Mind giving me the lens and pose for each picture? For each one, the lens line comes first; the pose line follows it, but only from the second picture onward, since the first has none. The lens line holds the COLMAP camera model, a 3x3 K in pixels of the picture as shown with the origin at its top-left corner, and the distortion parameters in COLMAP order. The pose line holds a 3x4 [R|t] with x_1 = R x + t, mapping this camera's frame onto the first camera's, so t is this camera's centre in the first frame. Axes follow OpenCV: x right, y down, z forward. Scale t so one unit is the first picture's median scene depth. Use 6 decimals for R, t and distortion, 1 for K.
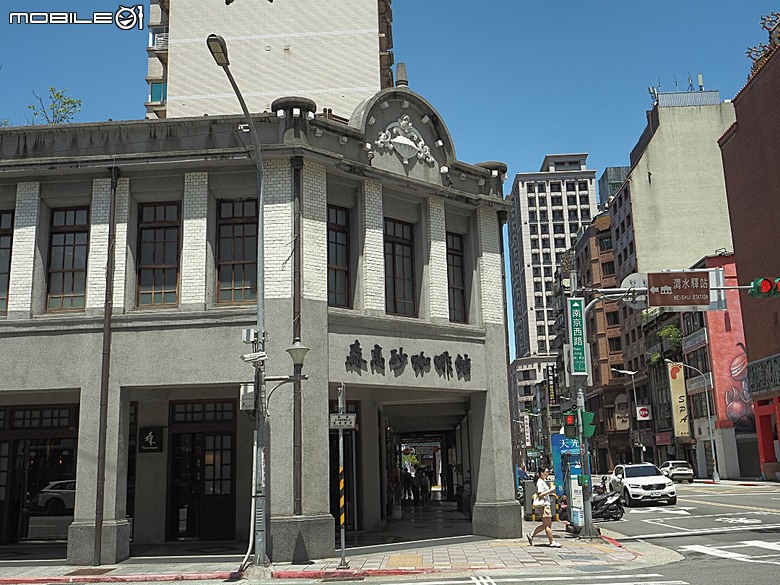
lens RADIAL K [[808.0, 0, 384.4], [0, 808.0, 289.5], [0, 0, 1]] dist [0.009563, -0.006576]
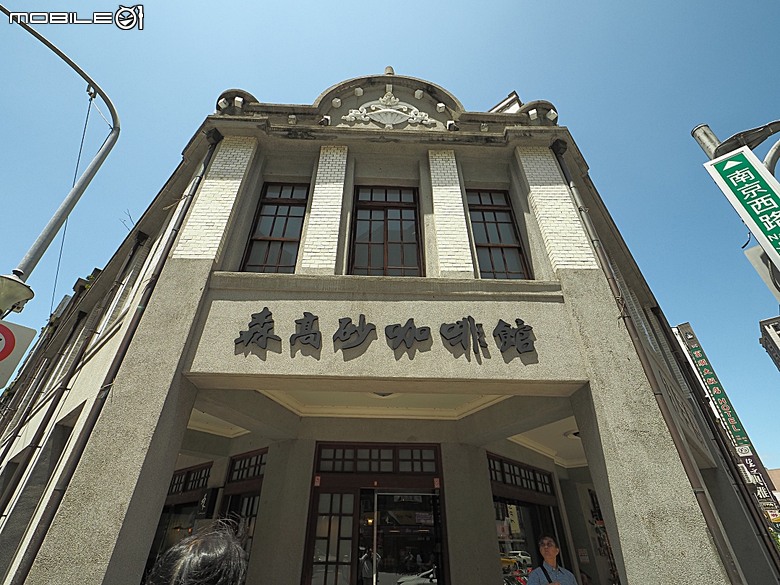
lens RADIAL K [[366.1, 0, 390.0], [0, 366.1, 292.5], [0, 0, 1]] dist [-0.002882, -0.001705]
pose [[0.770911, -0.334364, -0.542122, 0.184785], [0.104336, 0.905927, -0.410379, 0.166020], [0.628339, 0.259803, 0.733275, 0.786244]]
